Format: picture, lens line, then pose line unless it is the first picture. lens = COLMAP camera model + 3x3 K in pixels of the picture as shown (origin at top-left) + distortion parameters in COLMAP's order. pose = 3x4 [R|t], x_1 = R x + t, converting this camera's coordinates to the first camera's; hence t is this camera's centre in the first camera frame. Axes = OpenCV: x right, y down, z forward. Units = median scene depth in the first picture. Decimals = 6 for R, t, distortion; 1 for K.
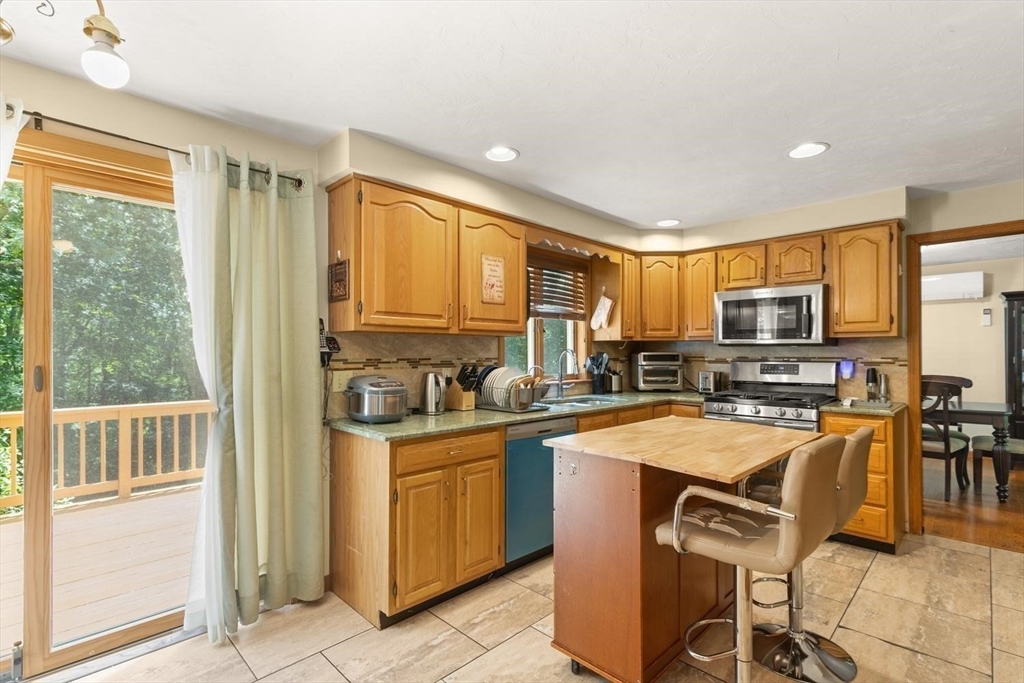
lens RADIAL K [[484.0, 0, 506.6], [0, 484.0, 349.3], [0, 0, 1]] dist [0.000181, 0.000159]
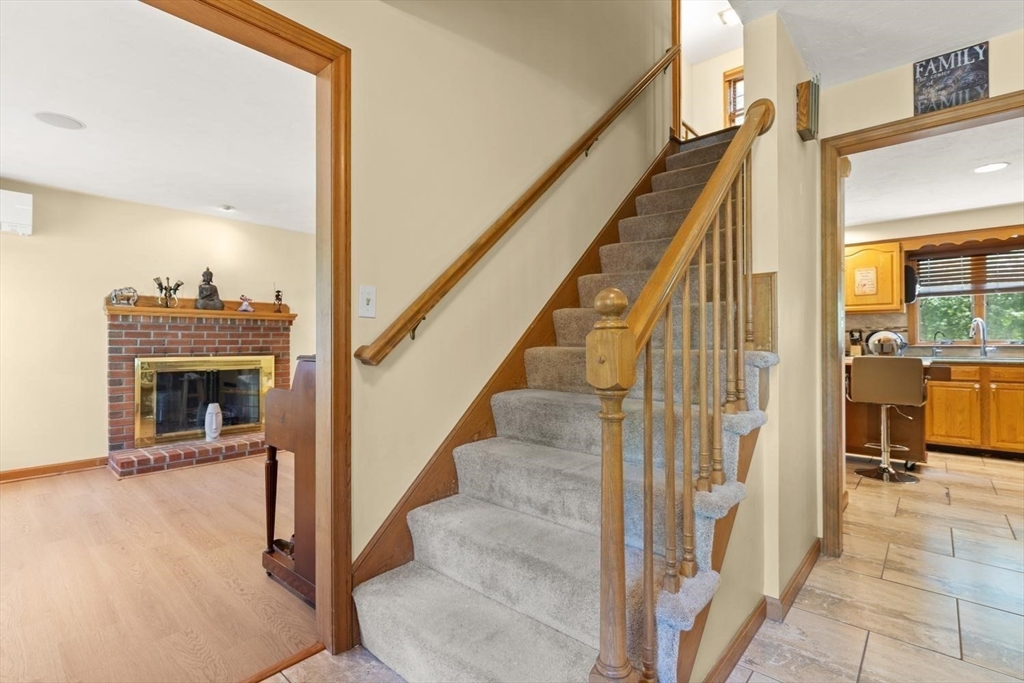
lens RADIAL K [[468.1, 0, 514.7], [0, 468.1, 339.2], [0, 0, 1]] dist [-0.009613, -0.000066]
pose [[0.065015, -0.007441, -0.997857, 1.375706], [0.006521, 0.999954, -0.007031, 0.059671], [0.997863, -0.006049, 0.065060, -0.329259]]
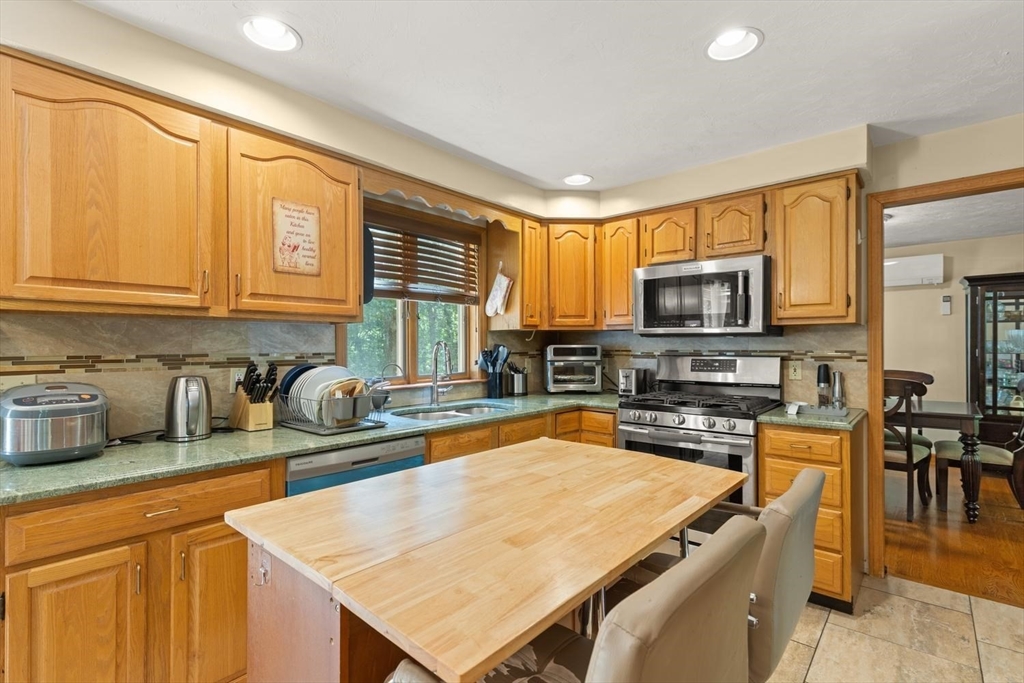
lens RADIAL K [[482.9, 0, 512.4], [0, 482.9, 345.2], [0, 0, 1]] dist [0.002409, 0.000025]
pose [[0.997465, -0.002341, 0.071123, 0.199515], [0.001903, 0.999979, 0.006232, 0.002195], [-0.071136, -0.006081, 0.997448, 0.259804]]
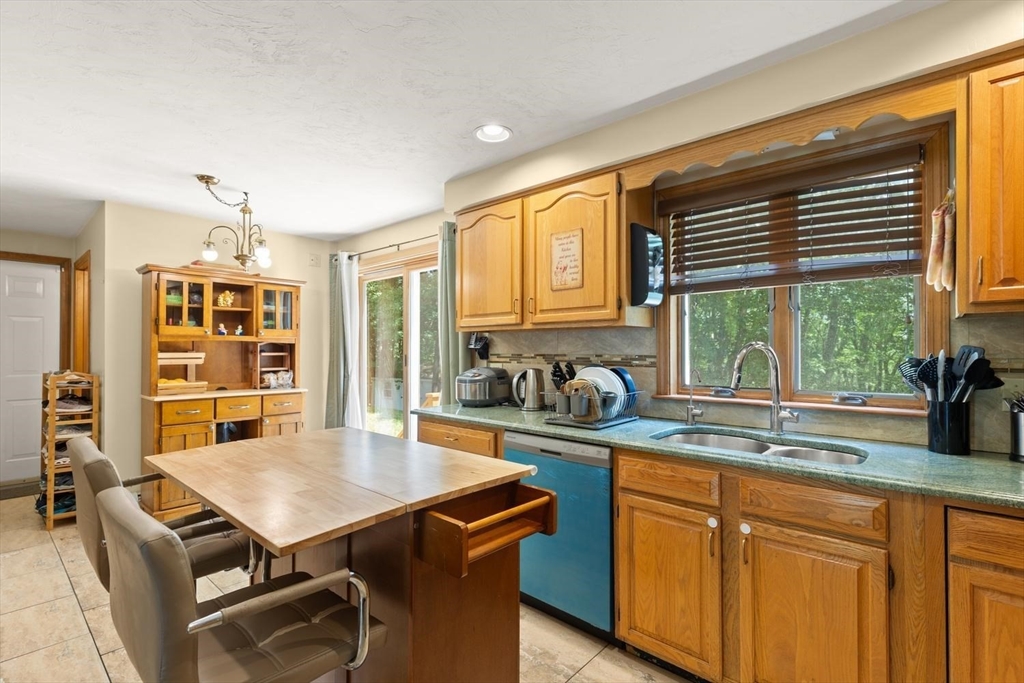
lens RADIAL K [[482.9, 0, 512.4], [0, 482.9, 345.2], [0, 0, 1]] dist [0.002409, 0.000025]
pose [[0.043727, -0.007972, -0.999012, 0.699562], [0.008057, 0.999938, -0.007627, 0.006039], [0.999011, -0.007716, 0.043789, 0.763372]]
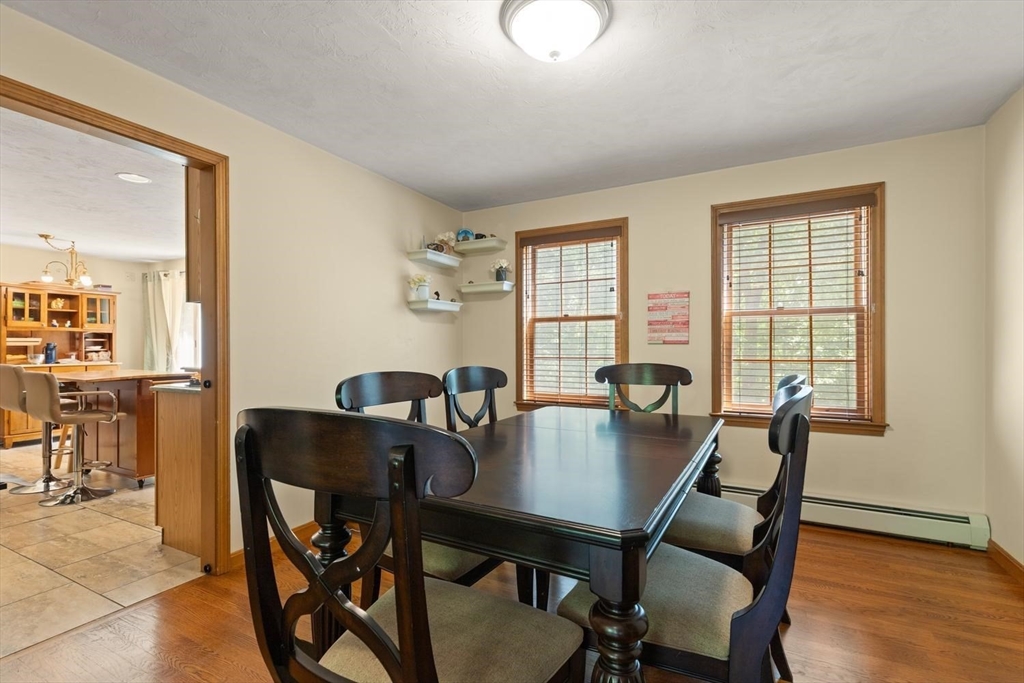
lens RADIAL K [[466.1, 0, 516.4], [0, 466.1, 345.7], [0, 0, 1]] dist [0.003920, 0.000585]
pose [[0.295235, -0.000797, -0.955424, 1.631447], [0.008329, 0.999964, 0.001740, 0.046228], [0.955388, -0.008472, 0.295231, 1.219728]]
